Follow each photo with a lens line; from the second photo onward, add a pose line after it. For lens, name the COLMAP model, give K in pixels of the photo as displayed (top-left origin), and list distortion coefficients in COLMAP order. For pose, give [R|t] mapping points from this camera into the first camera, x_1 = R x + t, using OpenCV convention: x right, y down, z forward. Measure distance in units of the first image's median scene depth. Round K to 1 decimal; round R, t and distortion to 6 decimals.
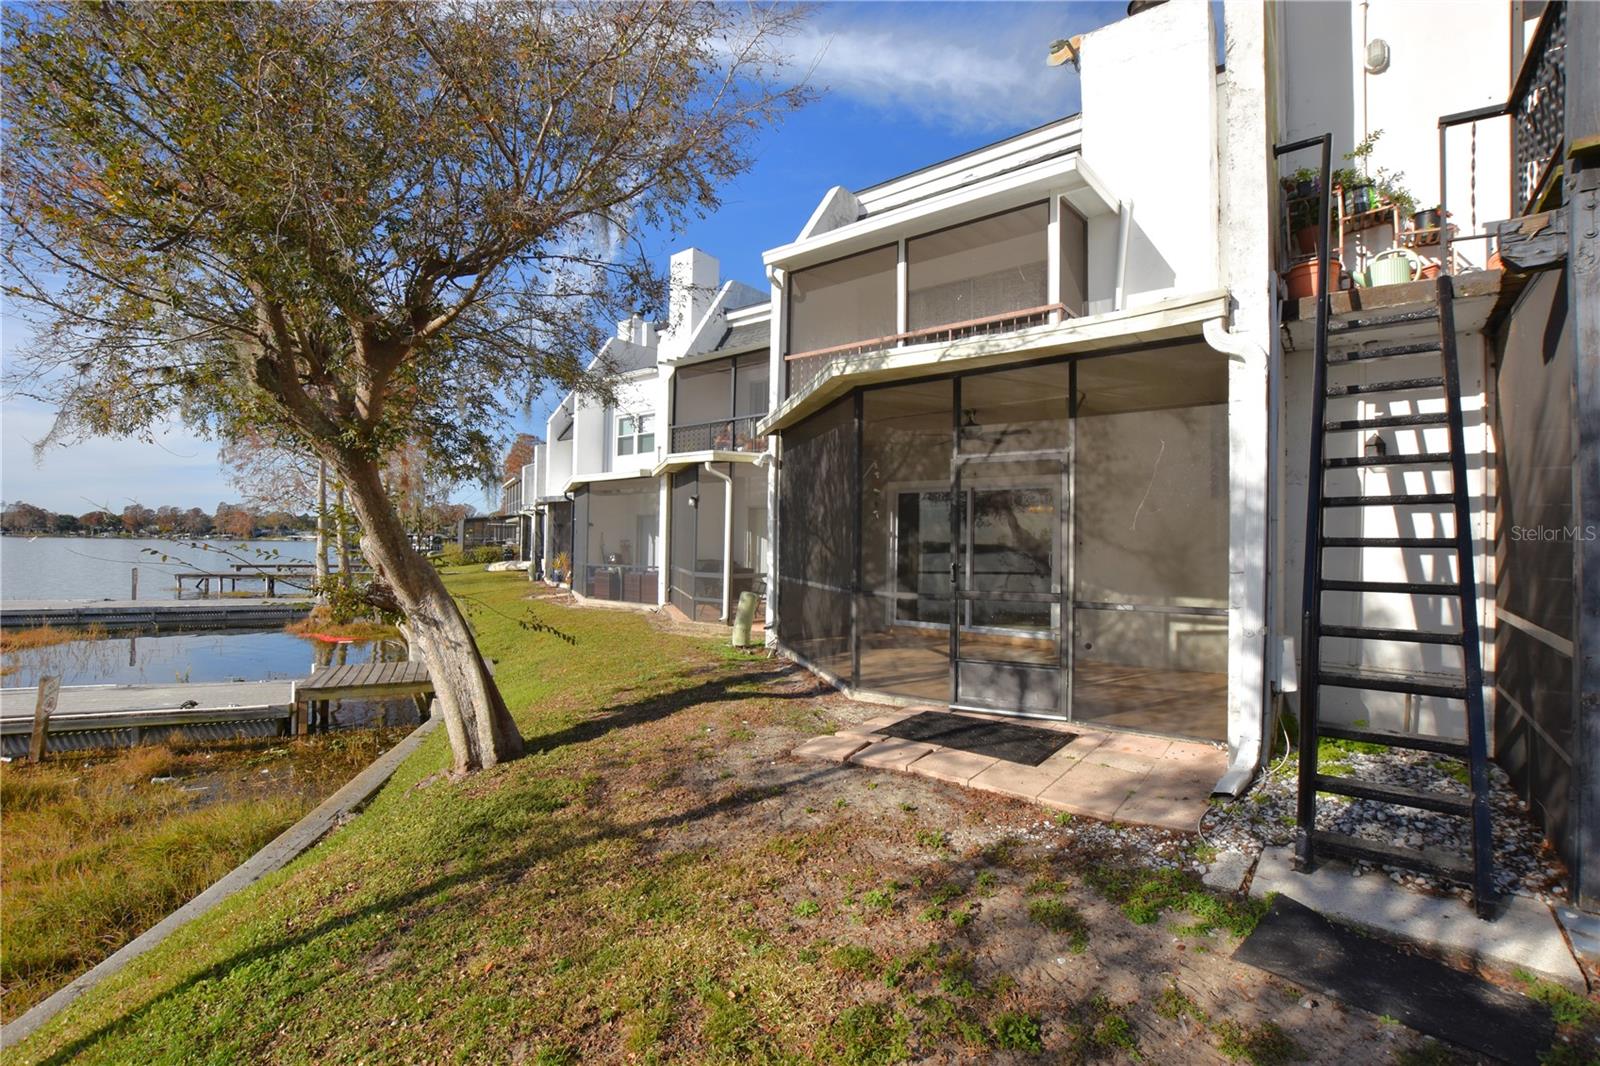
lens RADIAL K [[712.8, 0, 793.0], [0, 712.8, 534.5], [0, 0, 1]] dist [-0.034465, 0.005580]
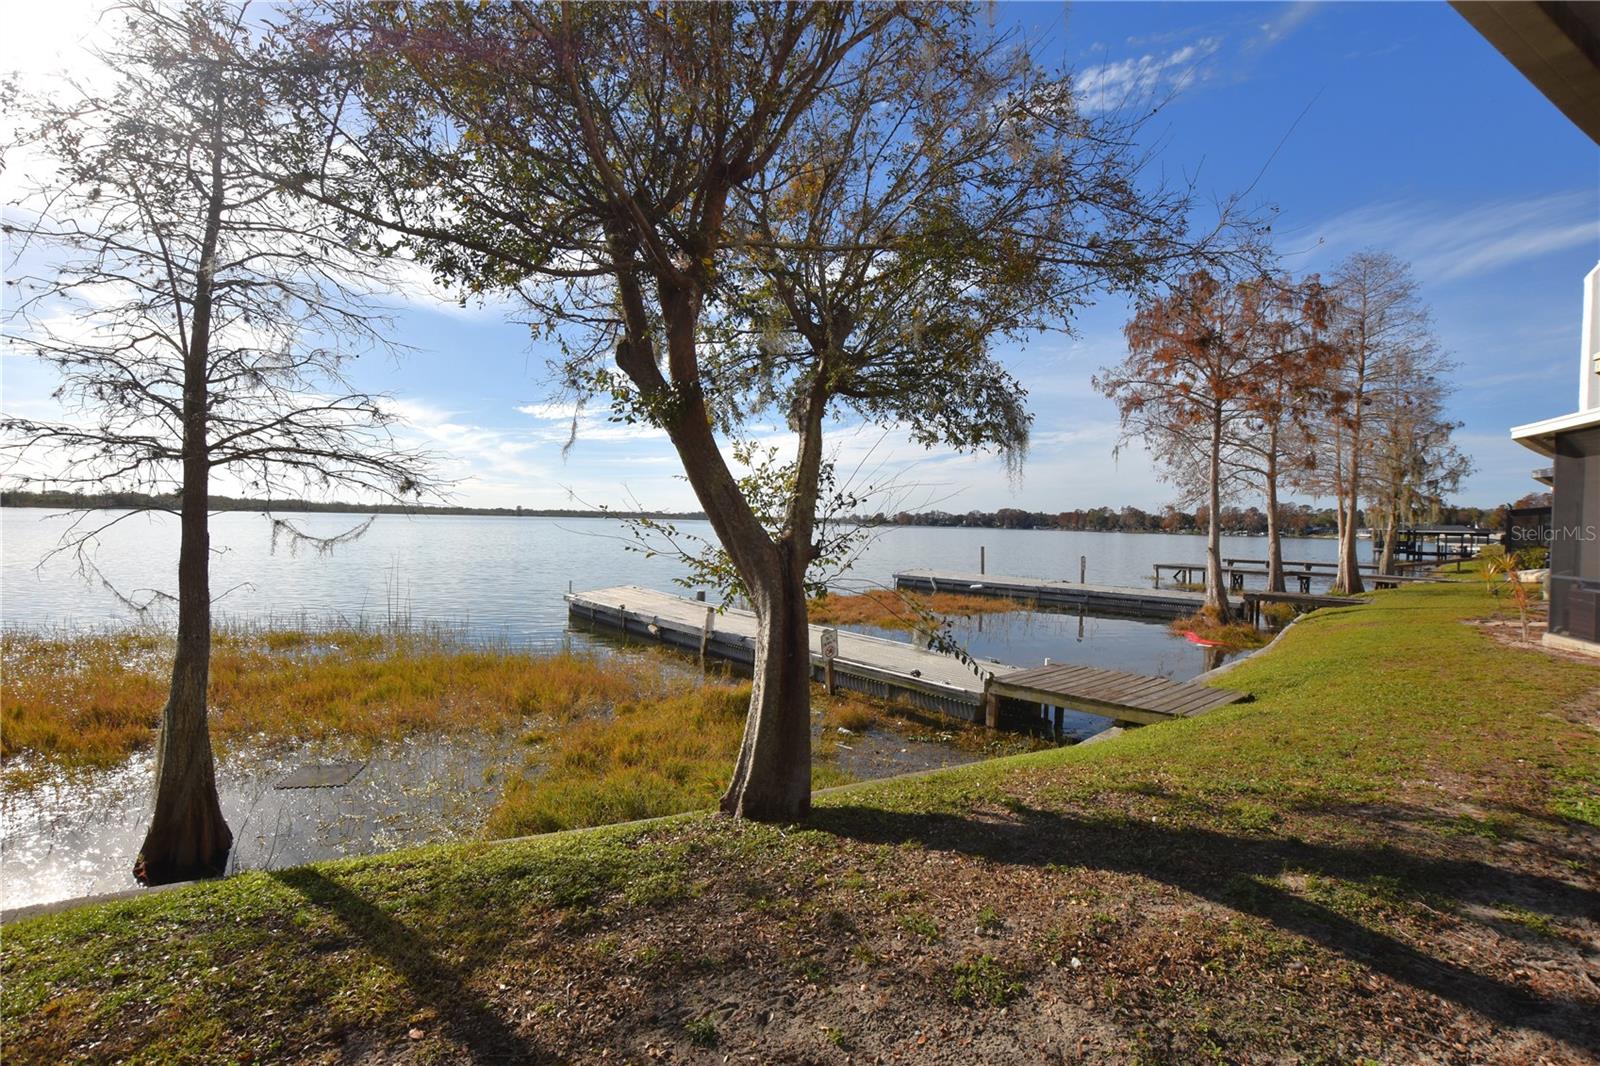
lens RADIAL K [[712.8, 0, 793.0], [0, 712.8, 534.5], [0, 0, 1]] dist [-0.034465, 0.005580]
pose [[0.273628, 0.007514, -0.961806, 0.140763], [-0.004441, 0.999969, 0.006548, 0.011021], [0.961825, 0.002479, 0.273653, 0.391596]]
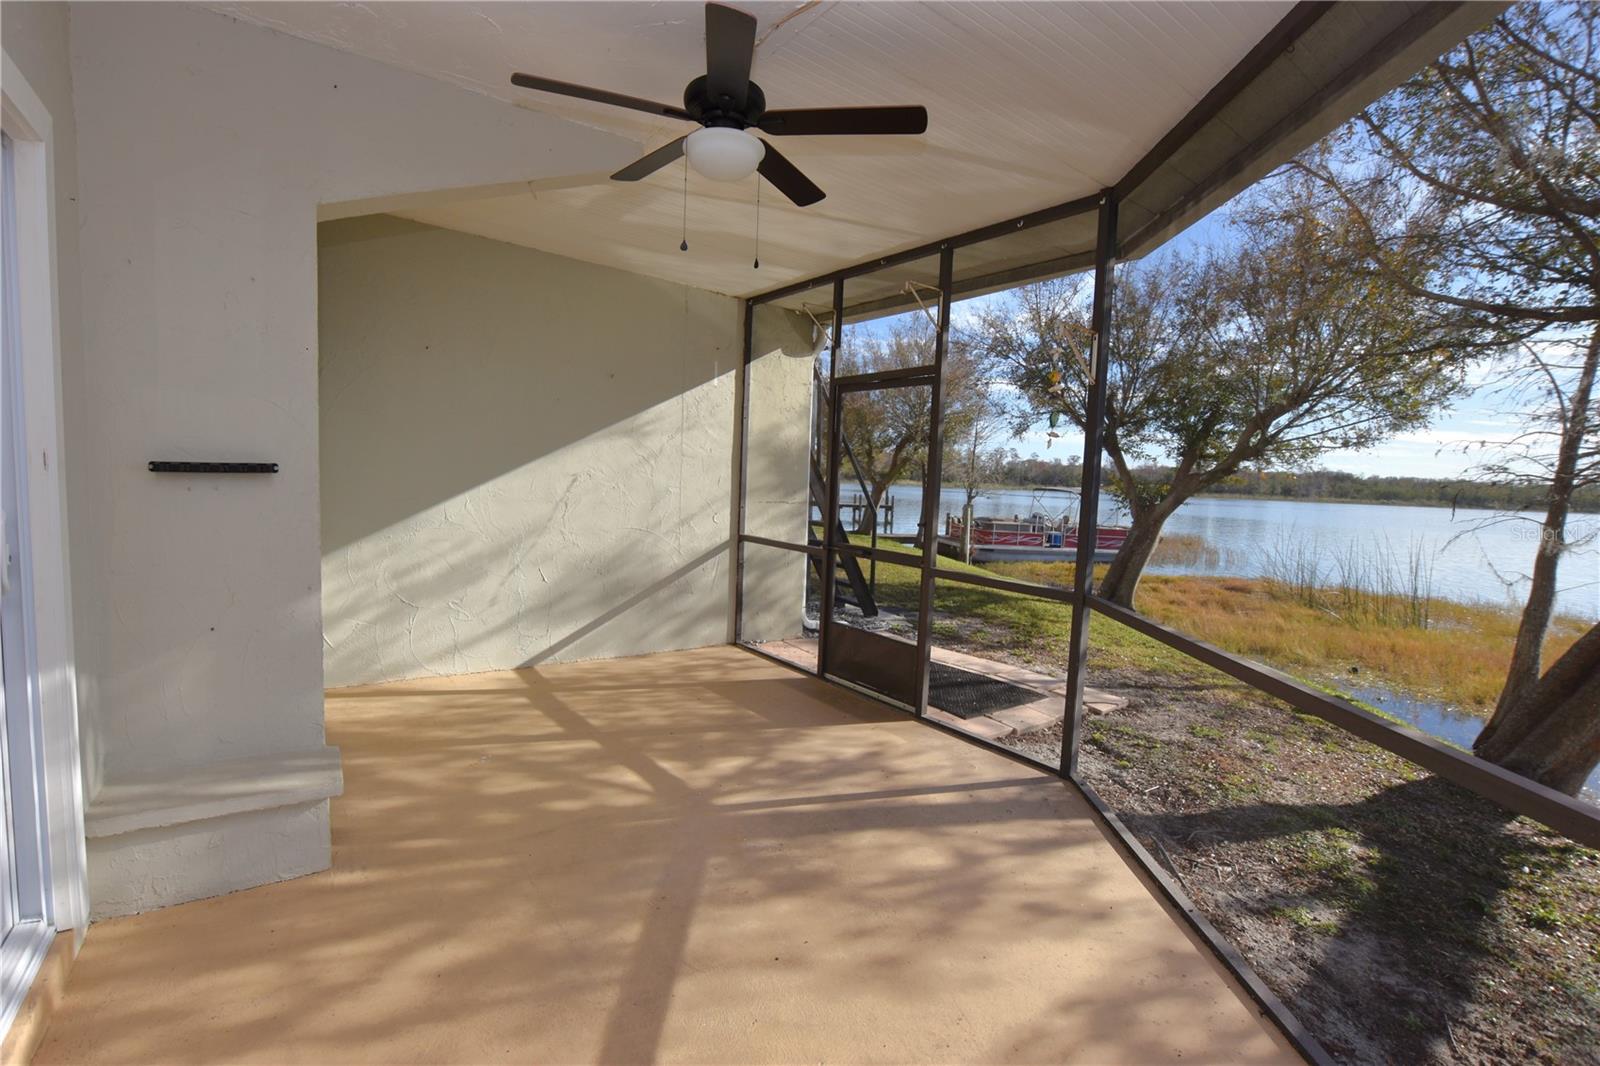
lens RADIAL K [[712.8, 0, 793.0], [0, 712.8, 534.5], [0, 0, 1]] dist [-0.034465, 0.005580]
pose [[-0.961830, -0.073062, 0.263715, 0.099572], [-0.055089, 0.995666, 0.074929, 0.004379], [-0.268046, 0.057542, -0.961686, 0.966960]]
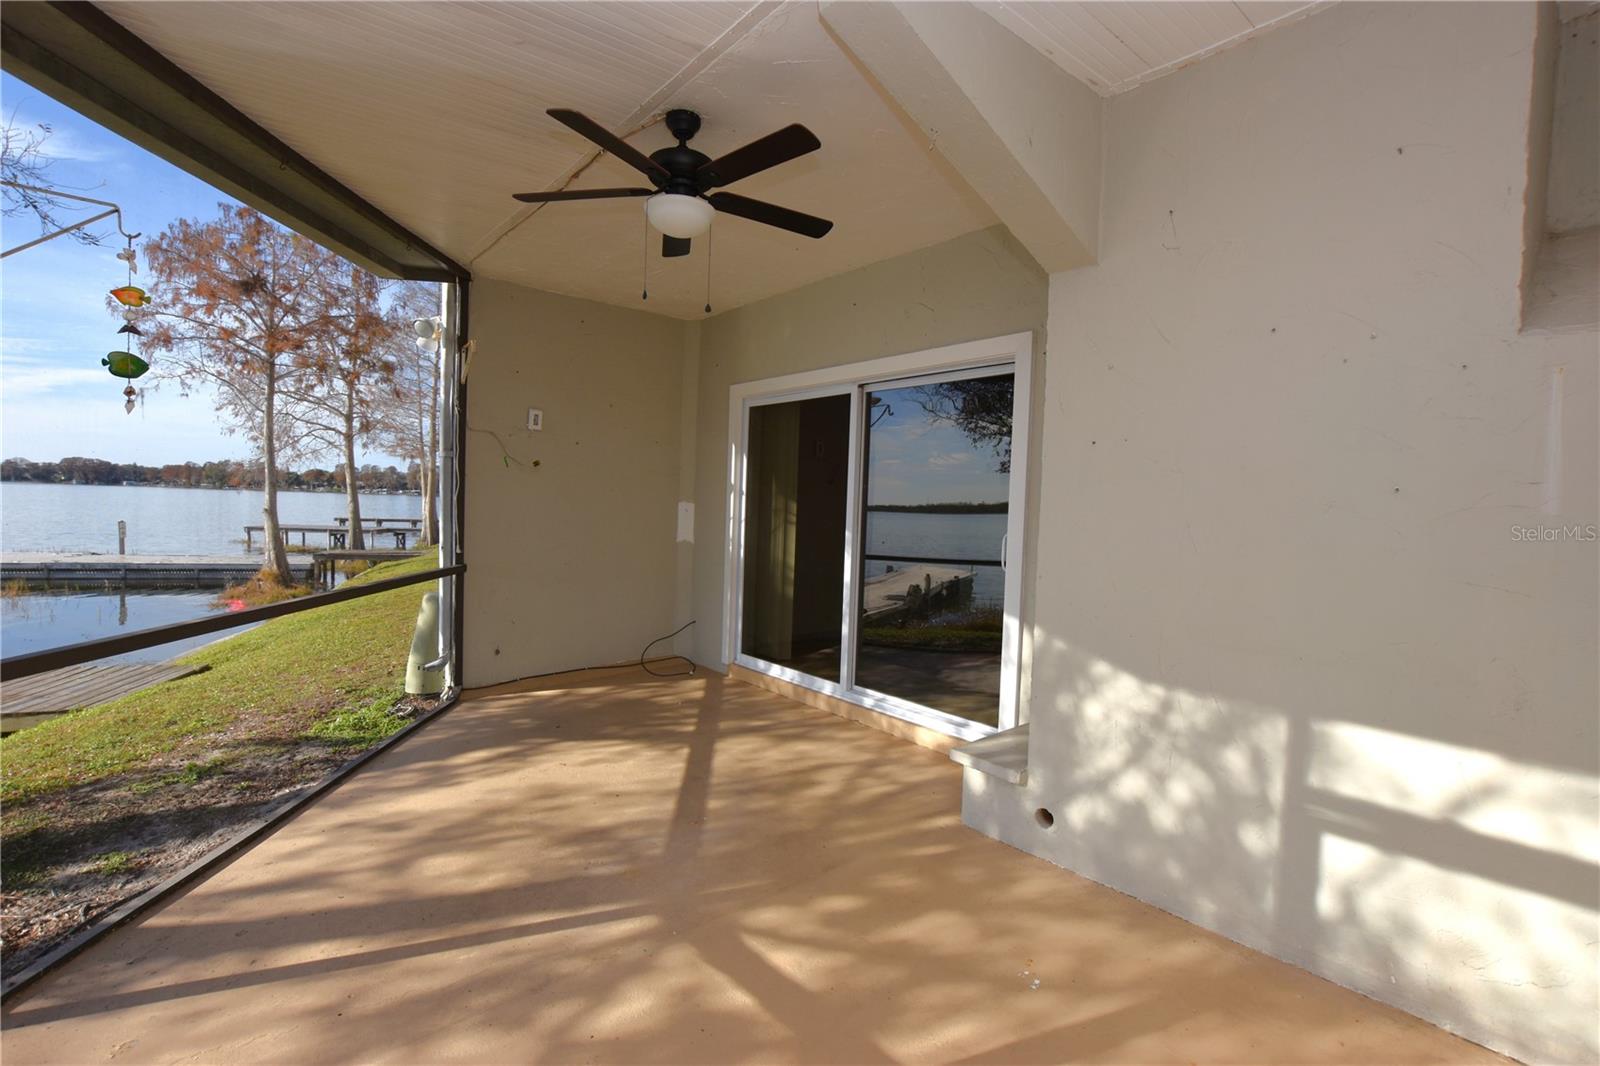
lens RADIAL K [[712.8, 0, 793.0], [0, 712.8, 534.5], [0, 0, 1]] dist [-0.034465, 0.005580]
pose [[0.979719, 0.022787, -0.199077, 0.281082], [-0.011730, 0.998331, 0.056547, 0.003859], [0.200033, -0.053065, 0.978351, 0.504424]]
